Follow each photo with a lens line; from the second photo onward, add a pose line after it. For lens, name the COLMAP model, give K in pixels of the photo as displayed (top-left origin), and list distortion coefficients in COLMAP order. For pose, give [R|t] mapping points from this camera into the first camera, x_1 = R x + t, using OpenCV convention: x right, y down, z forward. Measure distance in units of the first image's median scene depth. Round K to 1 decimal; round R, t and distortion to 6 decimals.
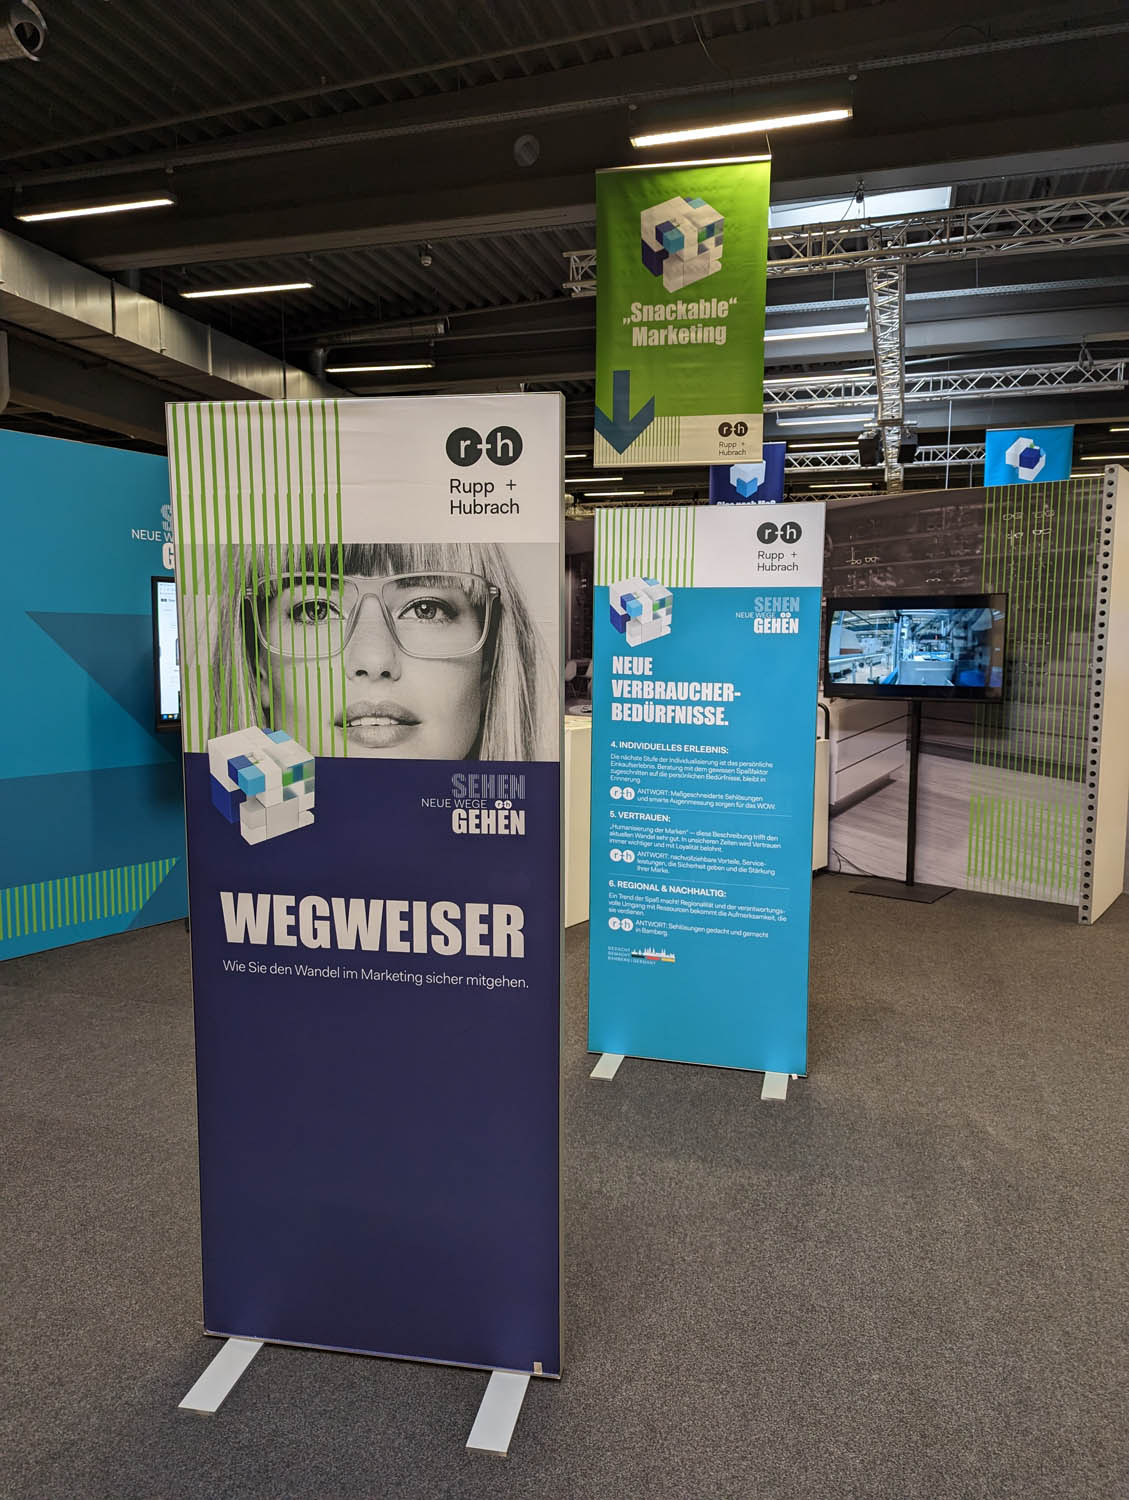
lens RADIAL K [[1059.5, 0, 559.9], [0, 1059.5, 750.9], [0, 0, 1]] dist [0.046604, -0.025241]
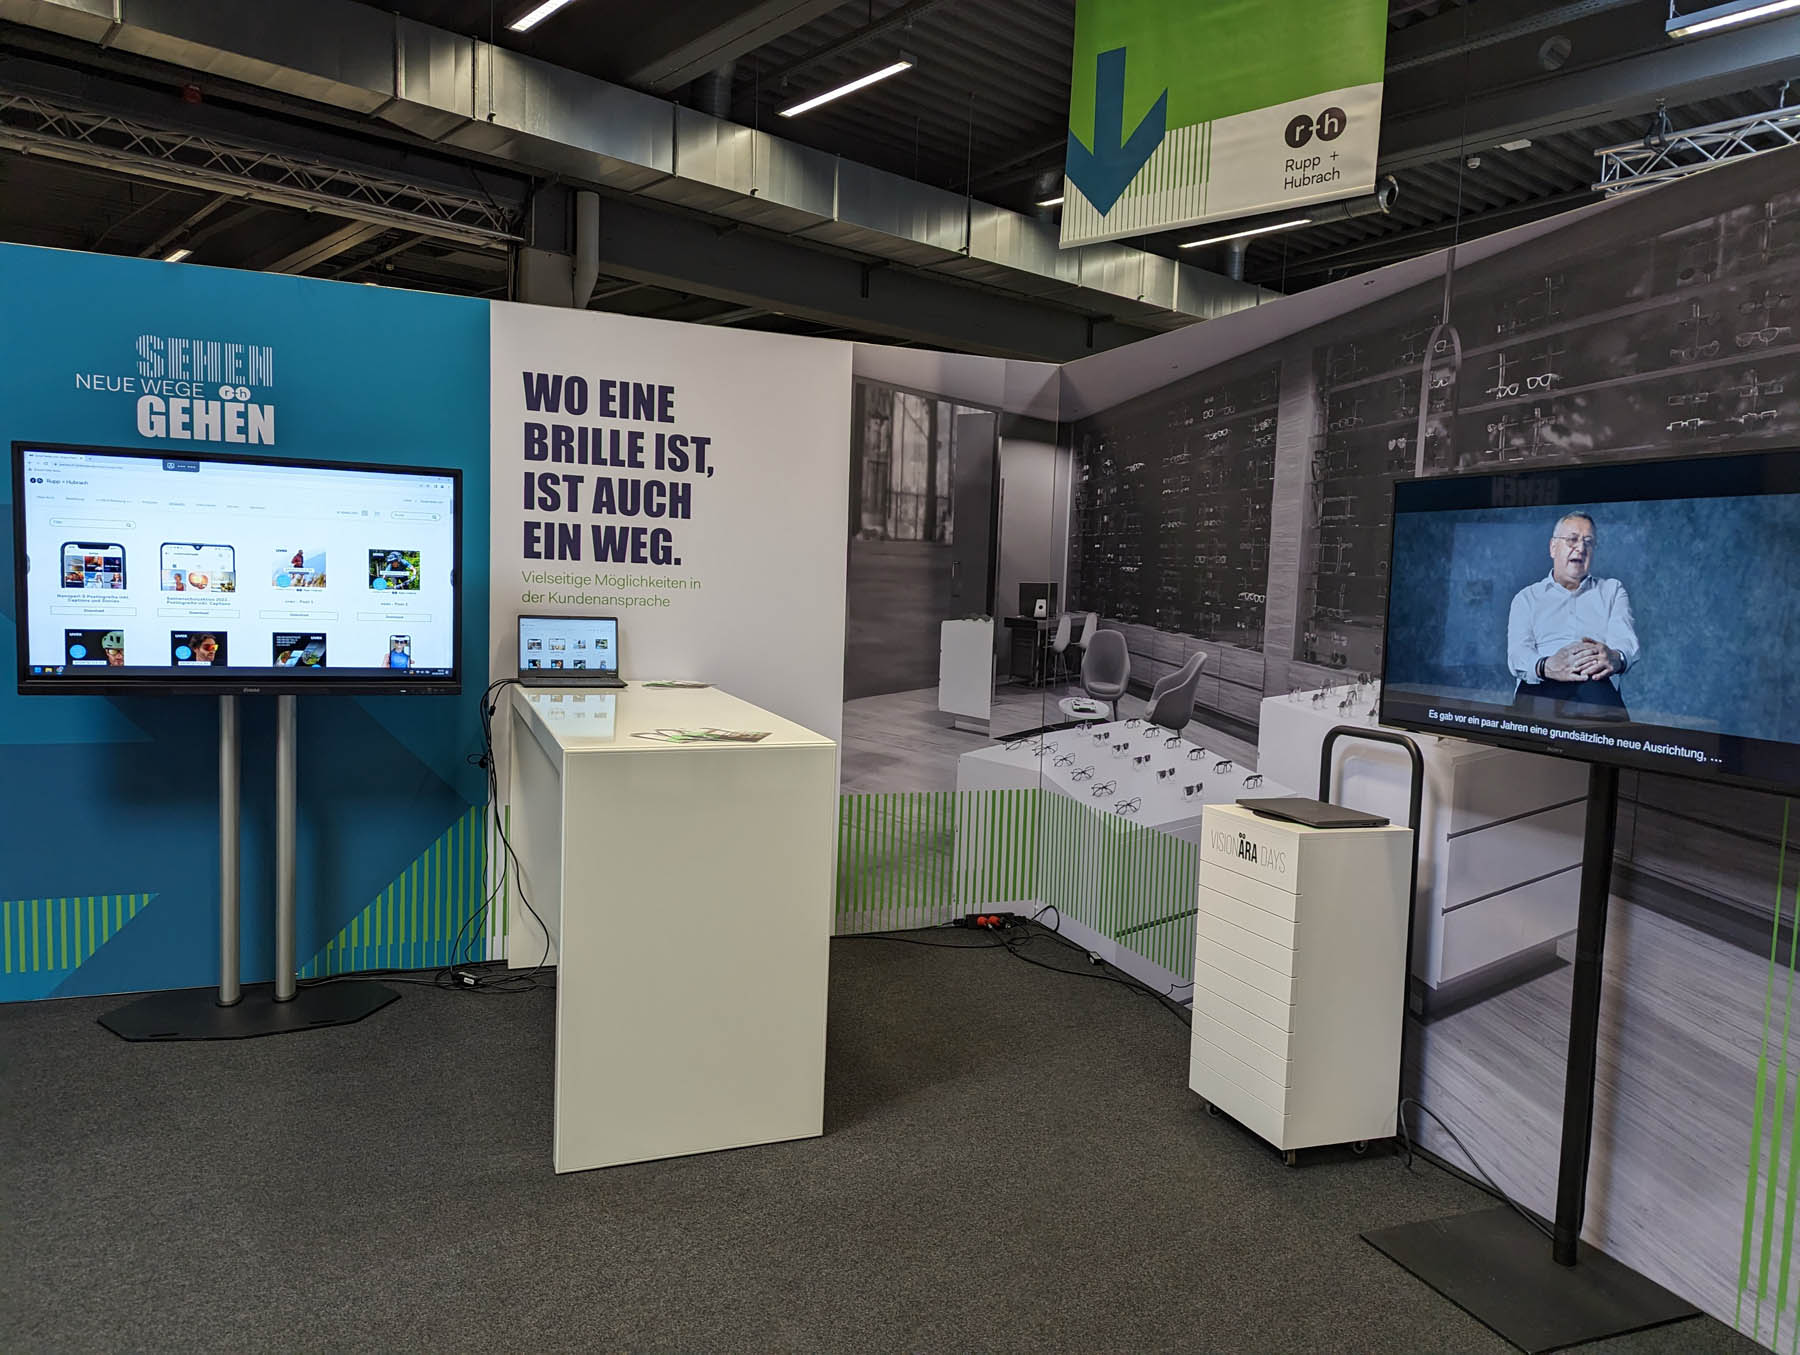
lens RADIAL K [[1271.4, 0, 896.7], [0, 1271.4, 684.5], [0, 0, 1]] dist [0.046604, -0.025241]
pose [[0.850367, 0.068275, -0.521742, 0.348558], [-0.084350, 0.996411, -0.007089, -0.047419], [0.519386, 0.050037, 0.853074, 0.490398]]
